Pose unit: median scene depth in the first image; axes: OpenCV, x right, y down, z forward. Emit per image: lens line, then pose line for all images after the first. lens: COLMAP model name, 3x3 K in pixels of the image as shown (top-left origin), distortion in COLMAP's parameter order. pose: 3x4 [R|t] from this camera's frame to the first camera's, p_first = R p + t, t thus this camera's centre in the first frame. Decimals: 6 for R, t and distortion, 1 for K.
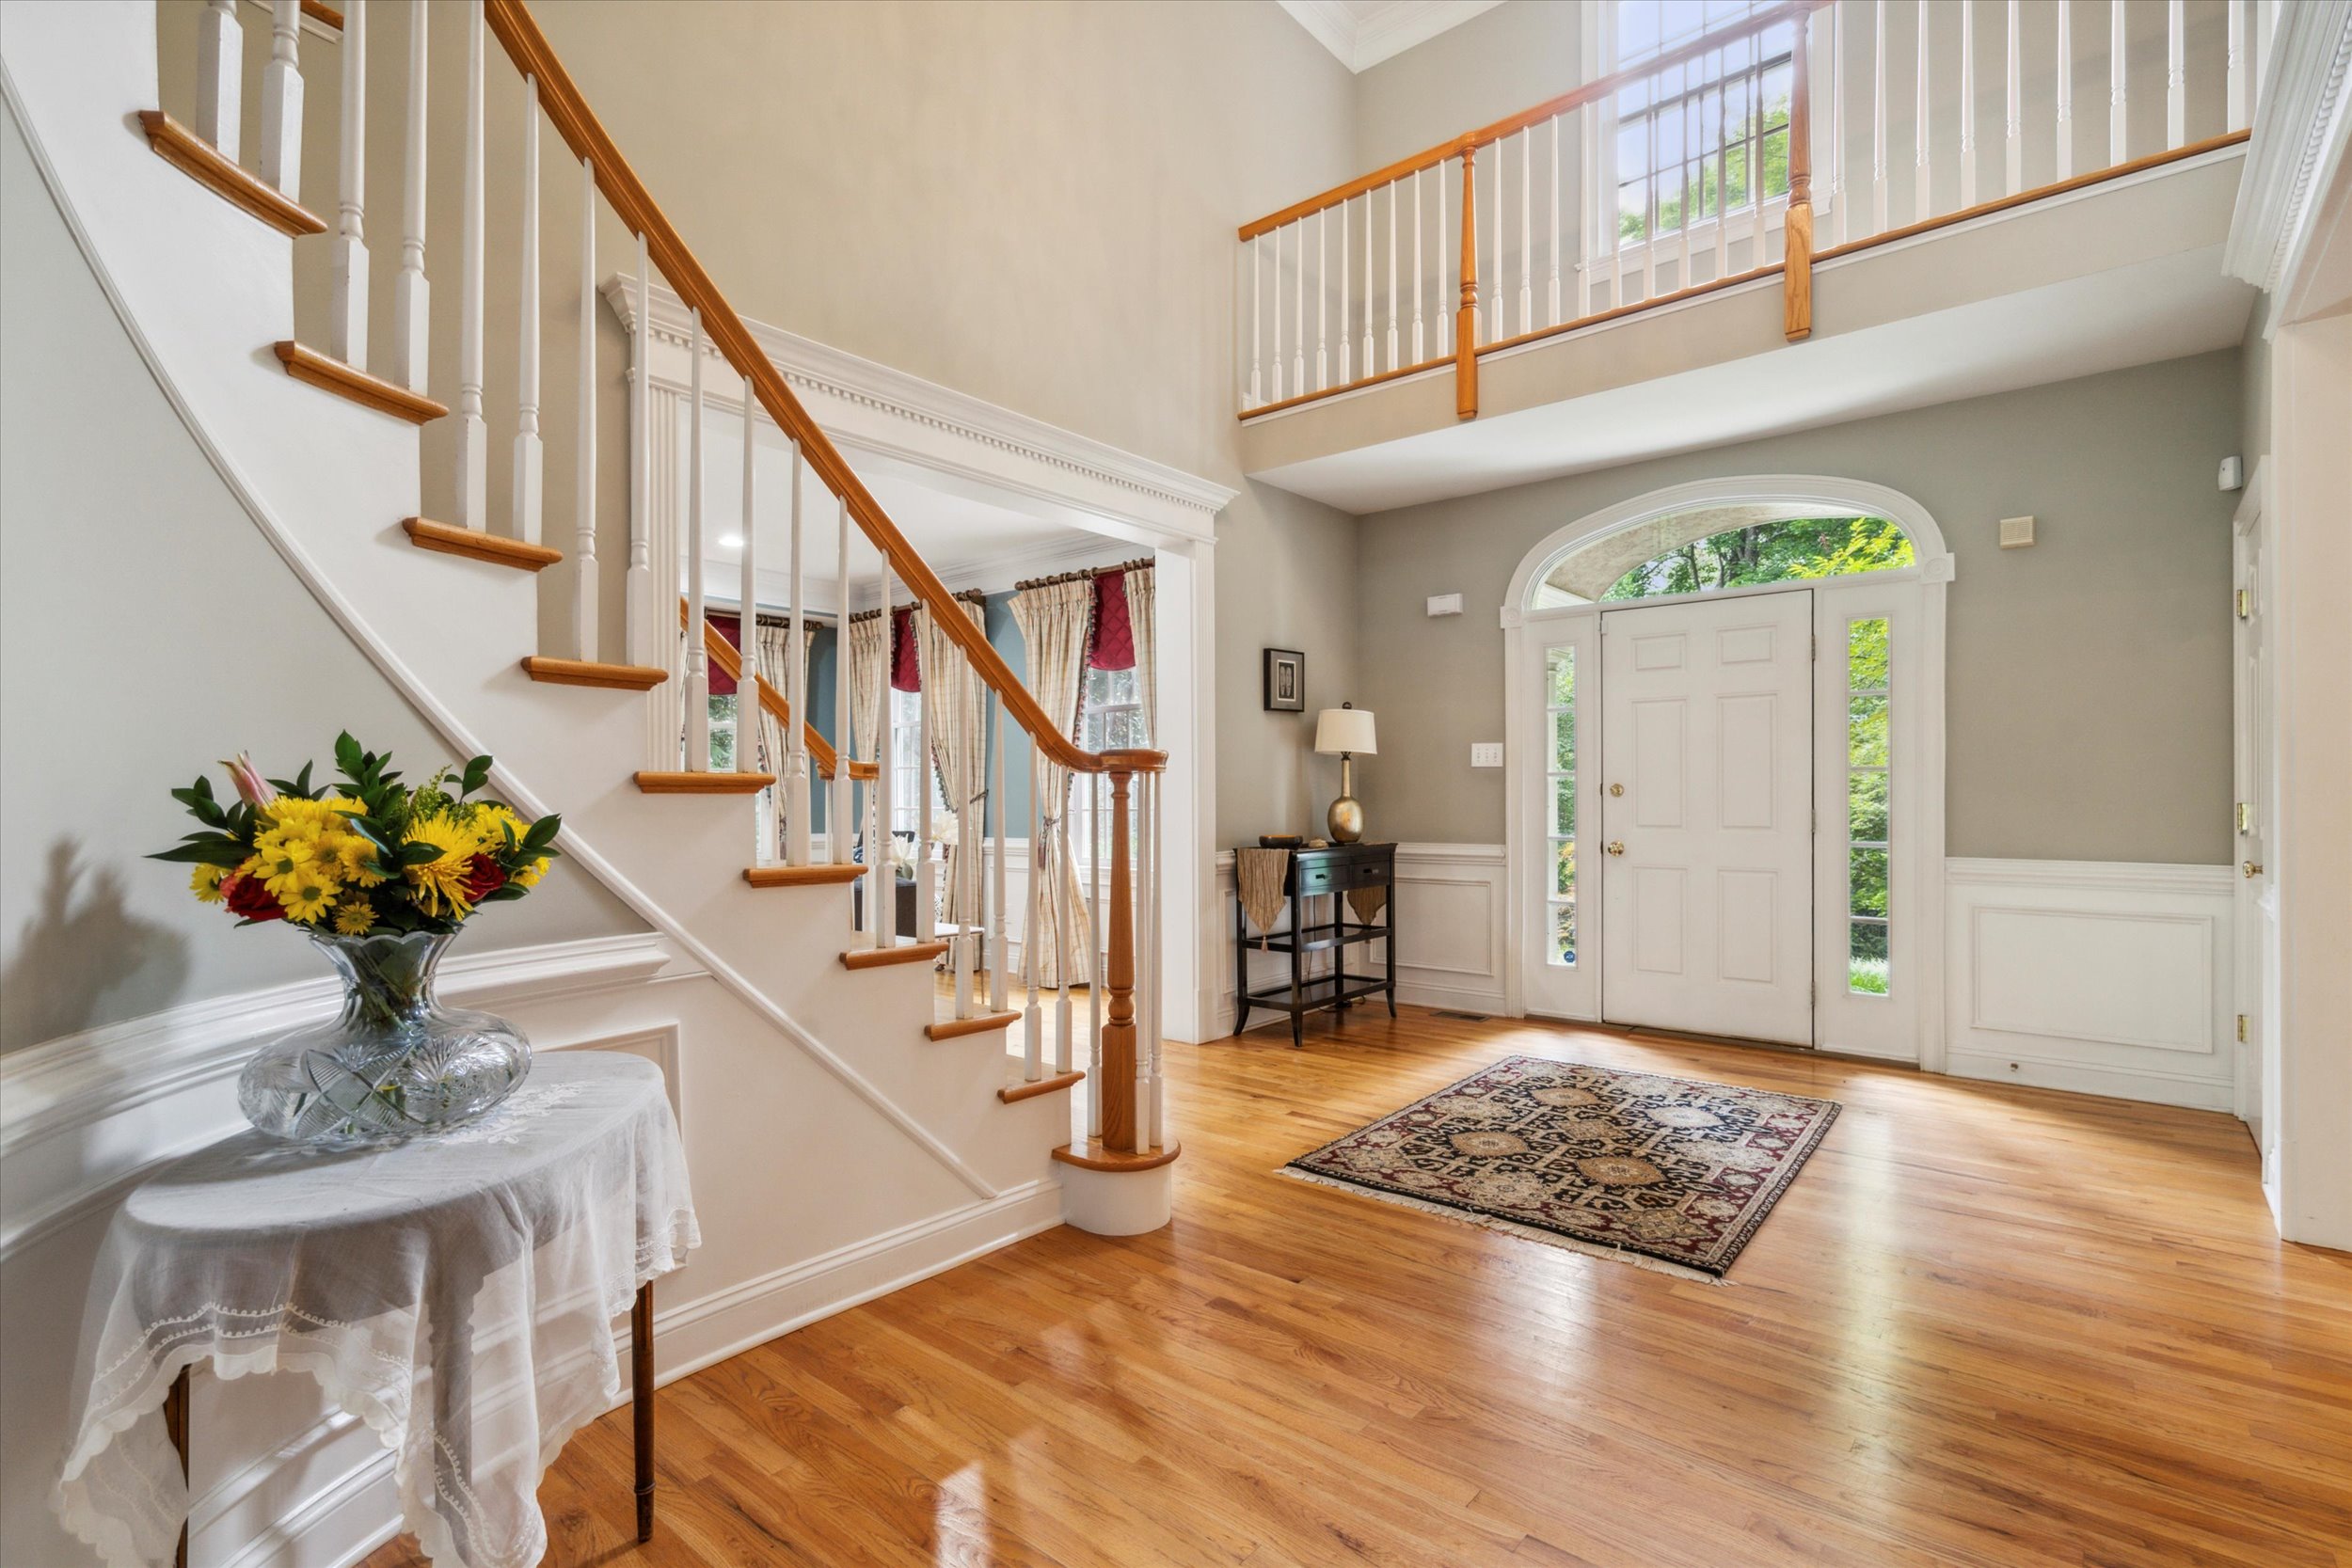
lens RADIAL K [[1077.5, 0, 1181.0], [0, 1077.5, 801.5], [0, 0, 1]] dist [-0.004129, 0.000434]
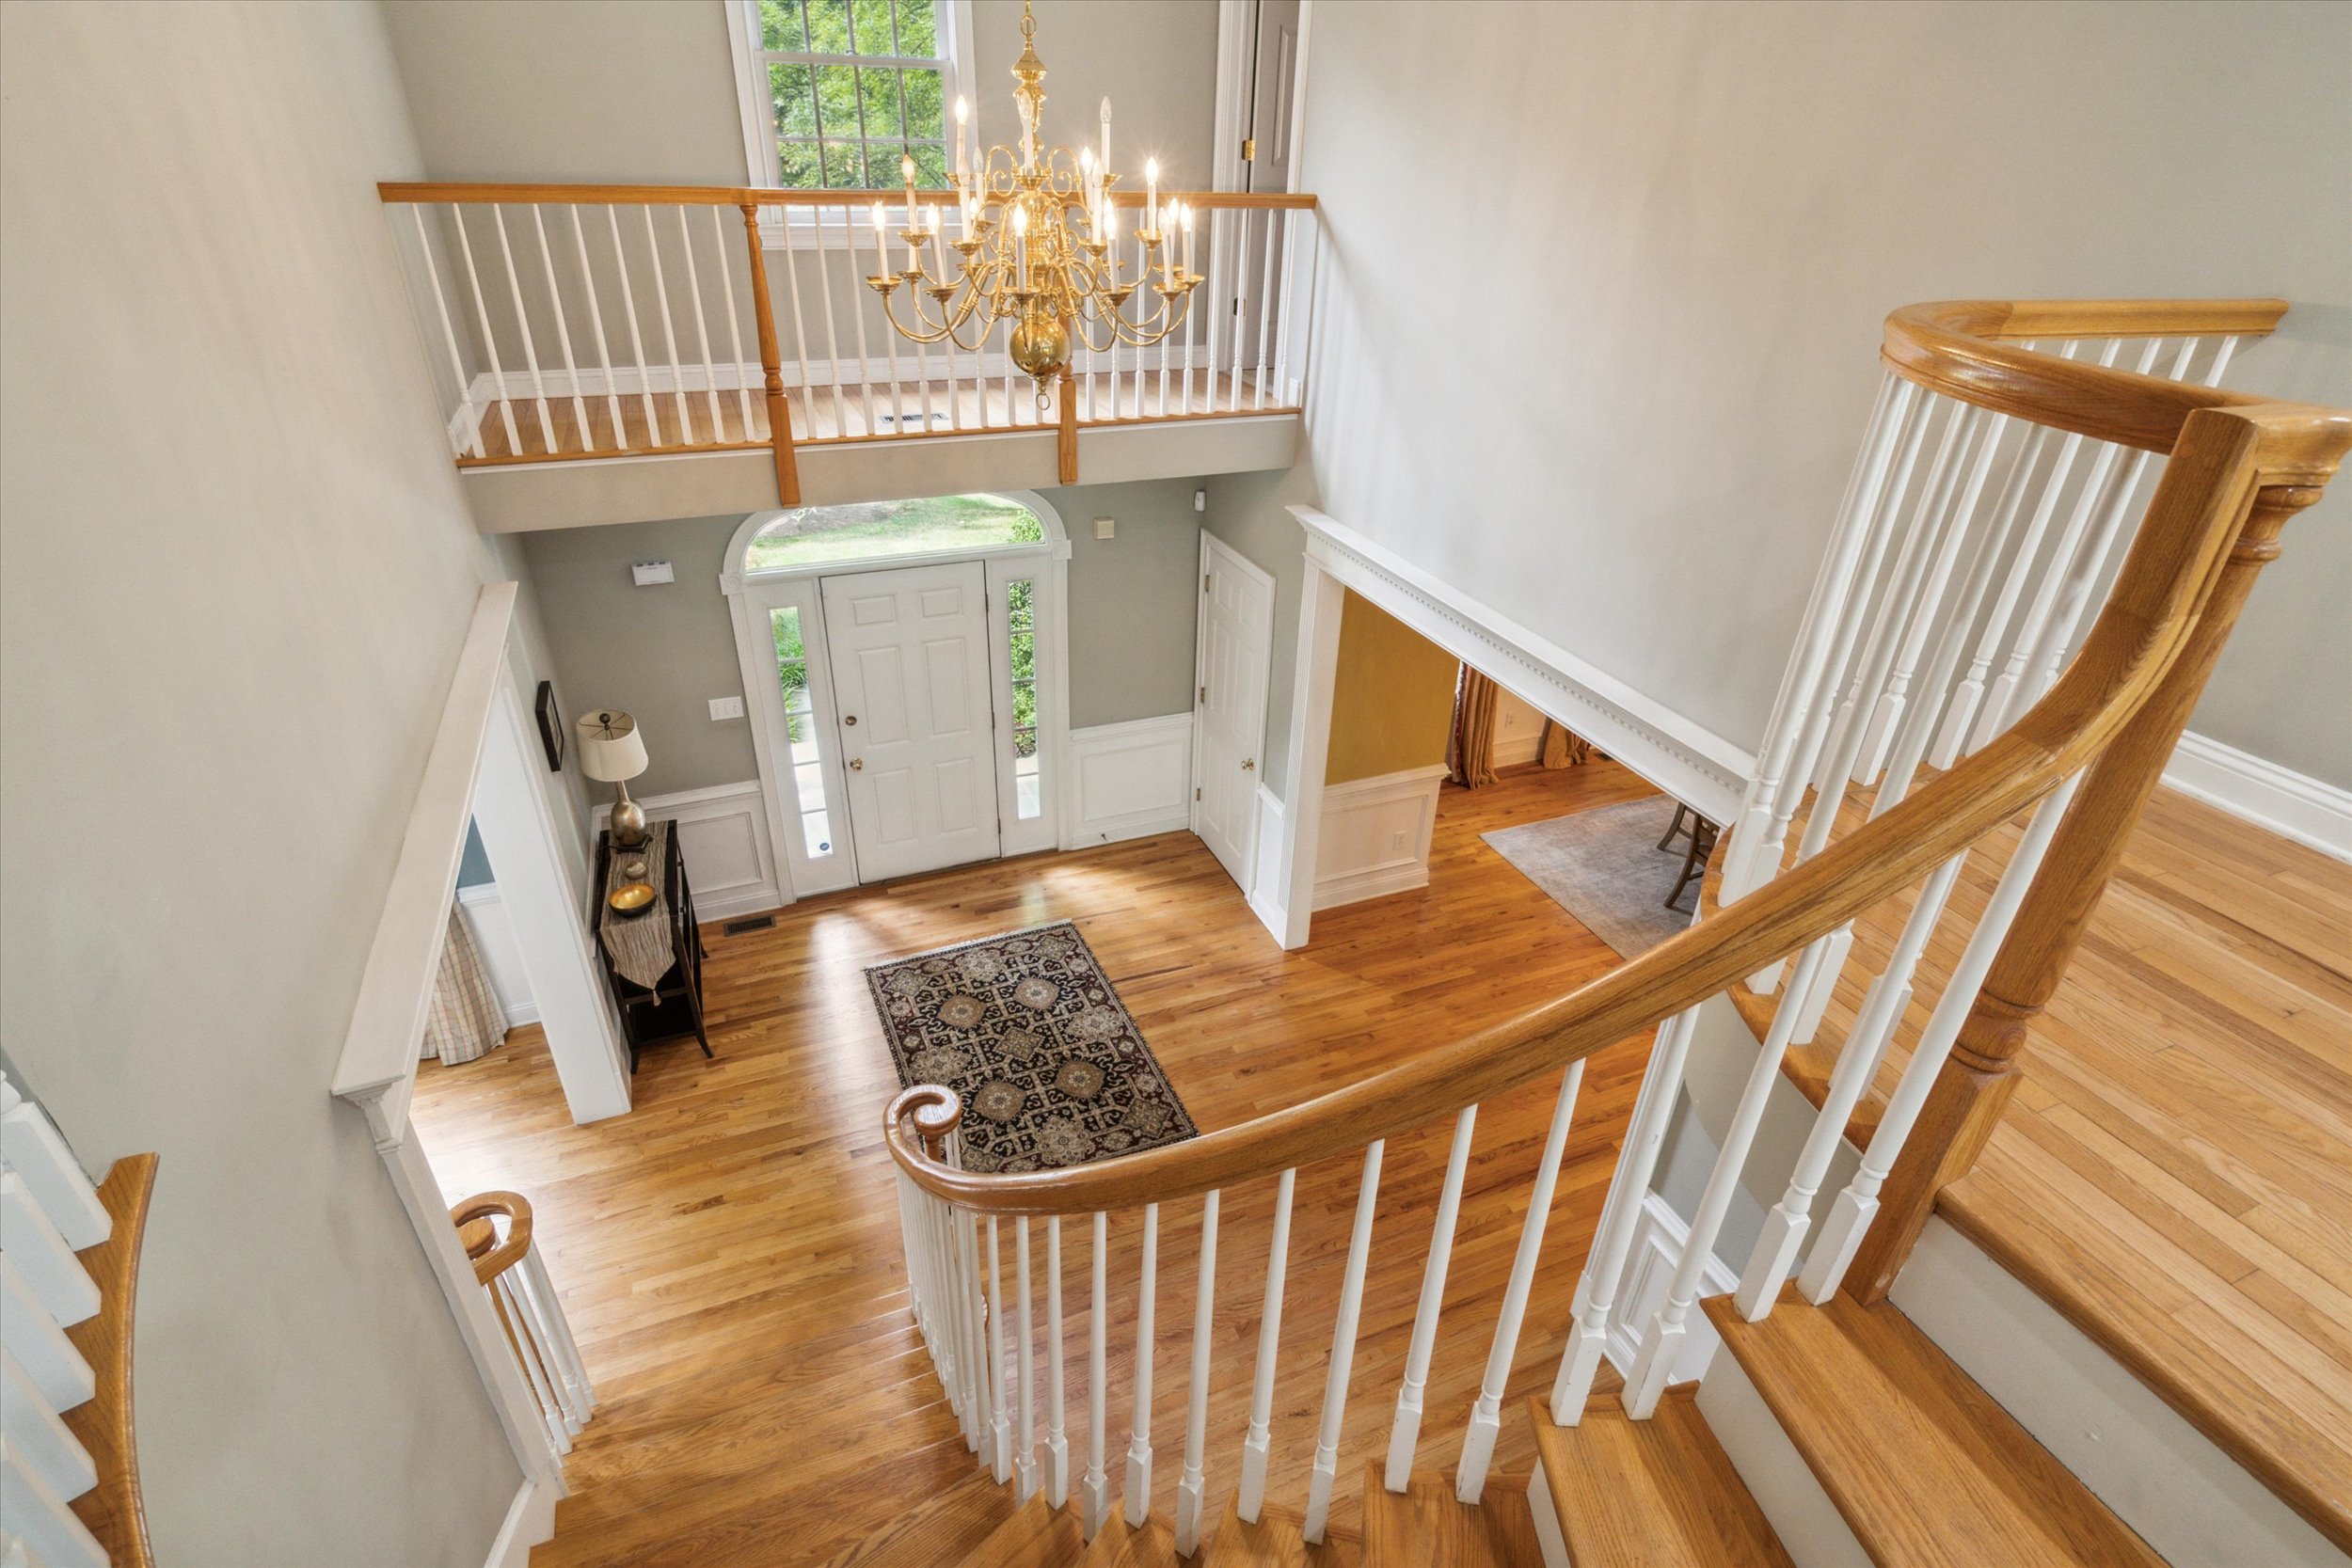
lens RADIAL K [[1113.5, 0, 1157.4], [0, 1113.5, 777.7], [0, 0, 1]] dist [-0.000506, 0.000000]
pose [[0.464741, -0.419535, 0.779747, -0.667696], [-0.023469, 0.874480, 0.484493, -0.878743], [-0.885135, -0.243464, 0.396561, 0.307163]]
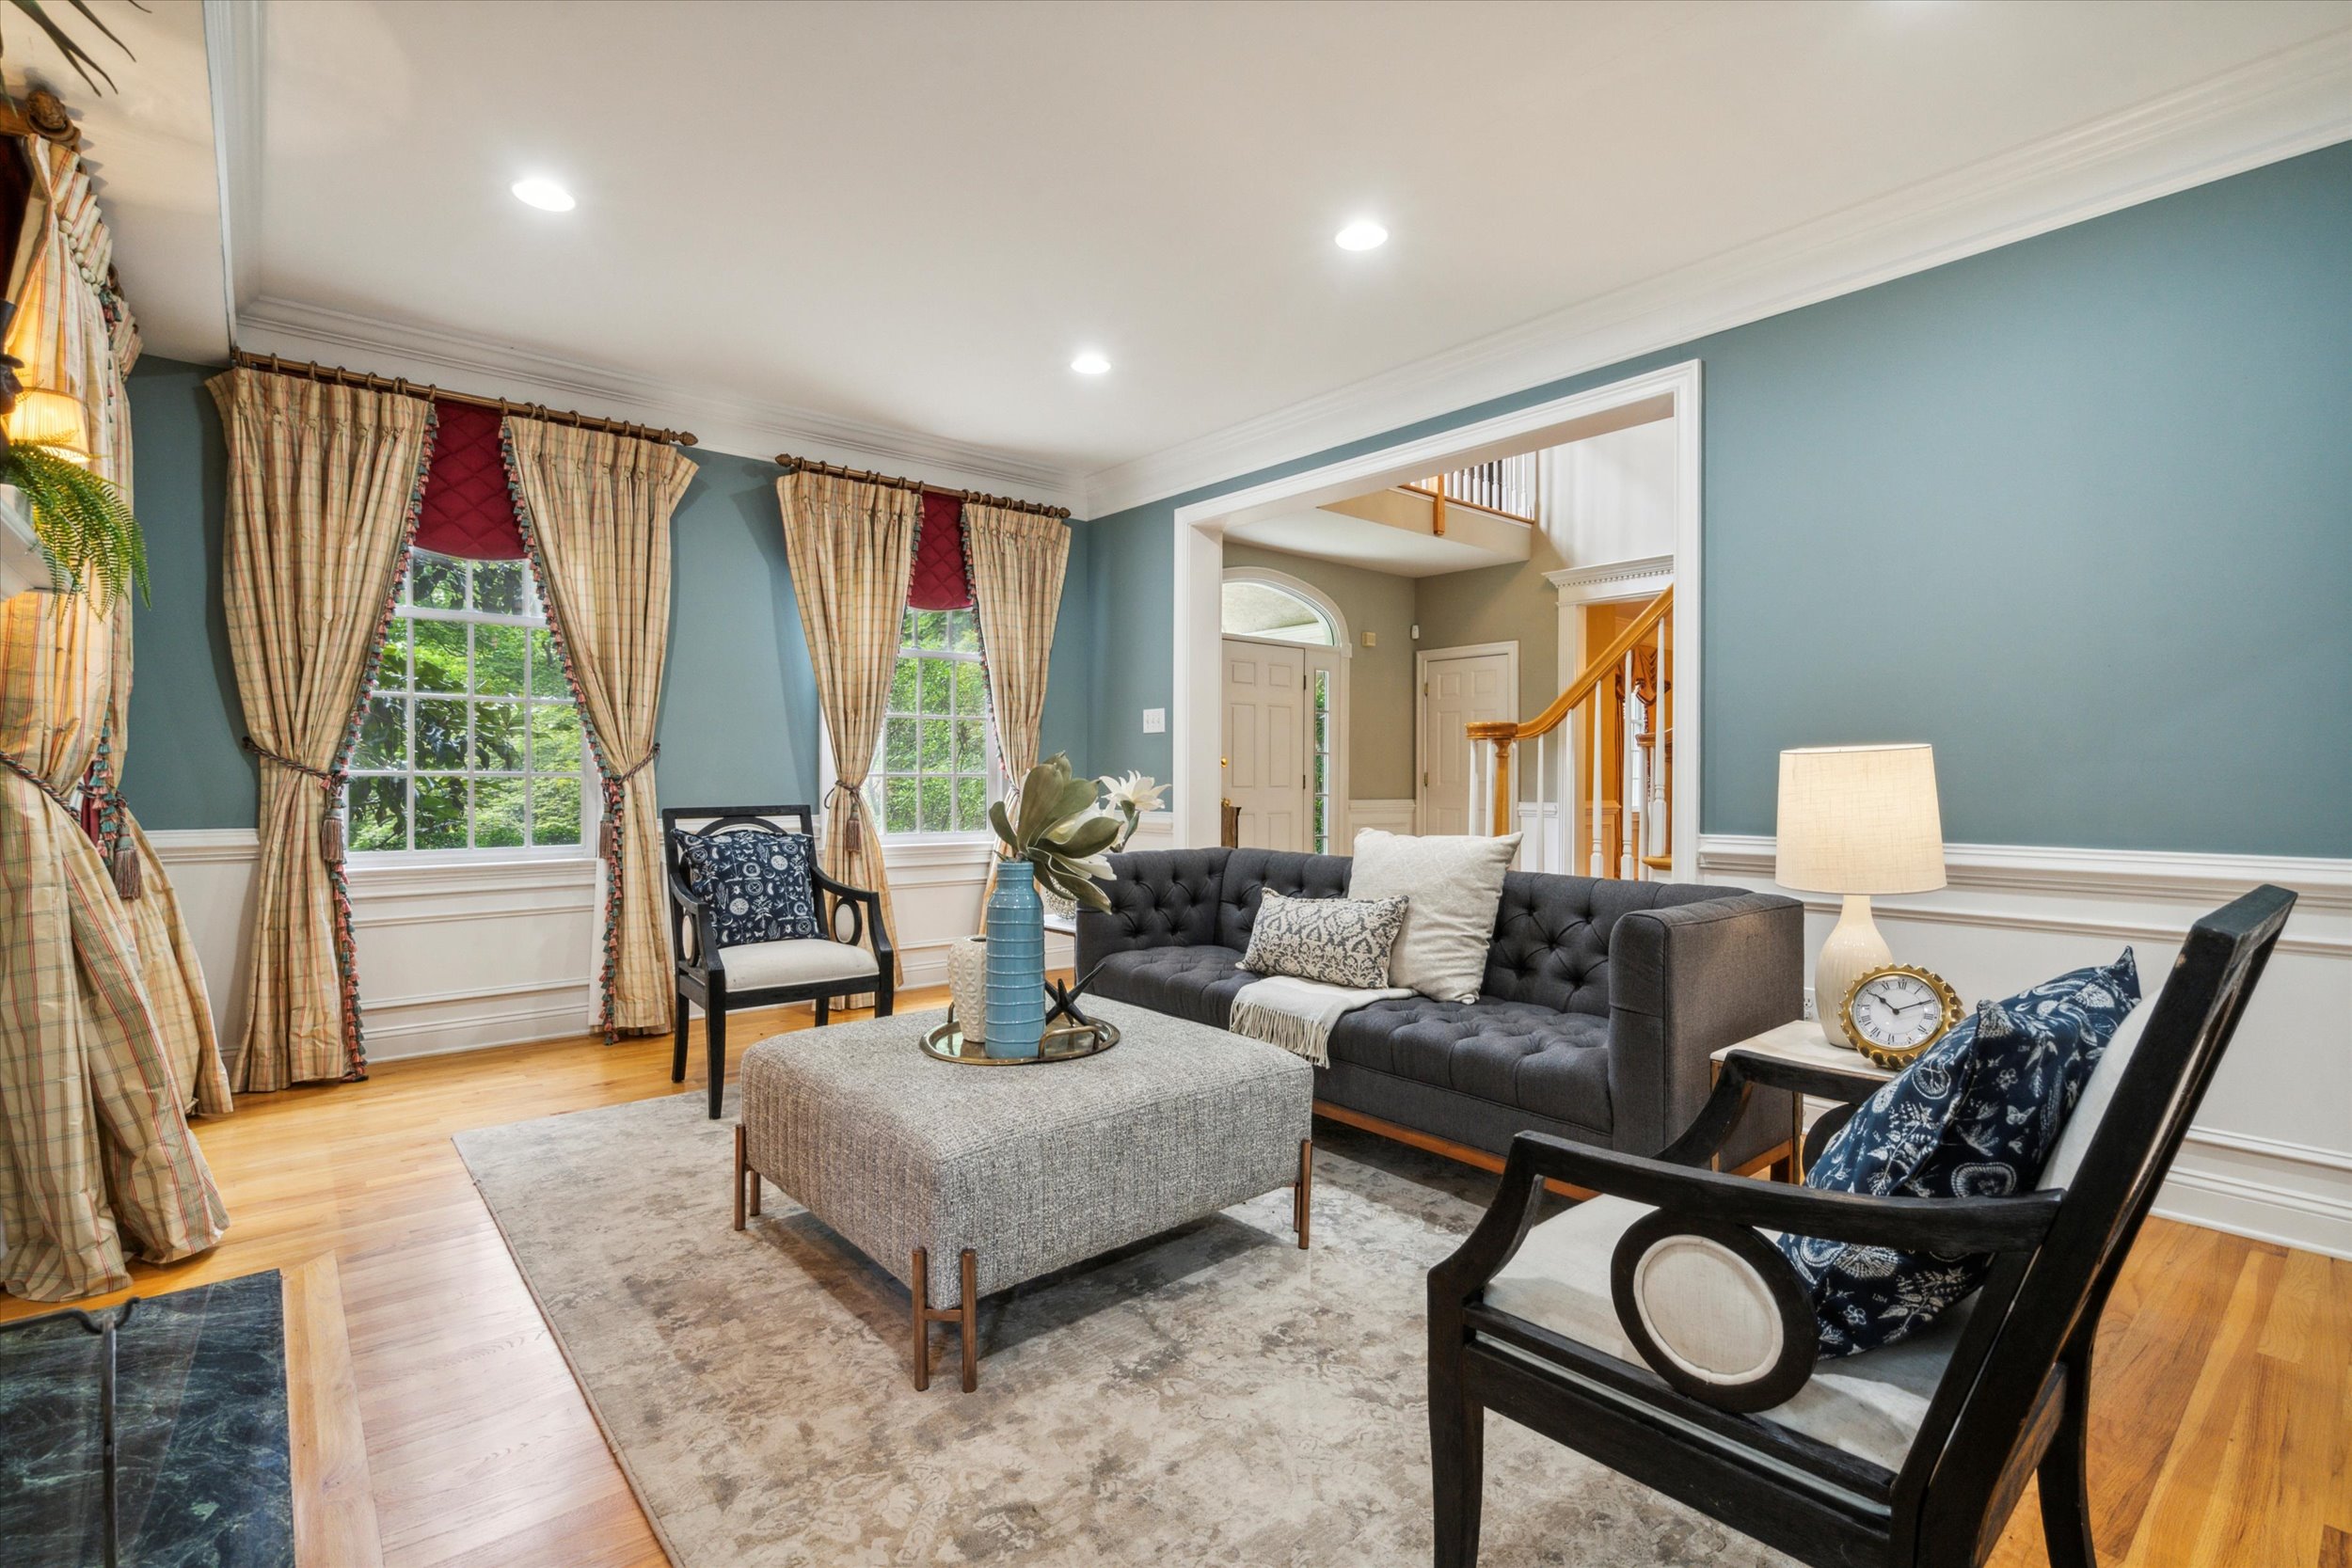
lens RADIAL K [[1077.5, 0, 1184.3], [0, 1077.5, 775.4], [0, 0, 1]] dist [-0.004129, 0.000434]
pose [[0.180301, -0.008388, 0.983576, -1.703645], [-0.004509, 0.999946, 0.009354, 0.009242], [-0.983601, -0.006121, 0.180253, 1.249096]]
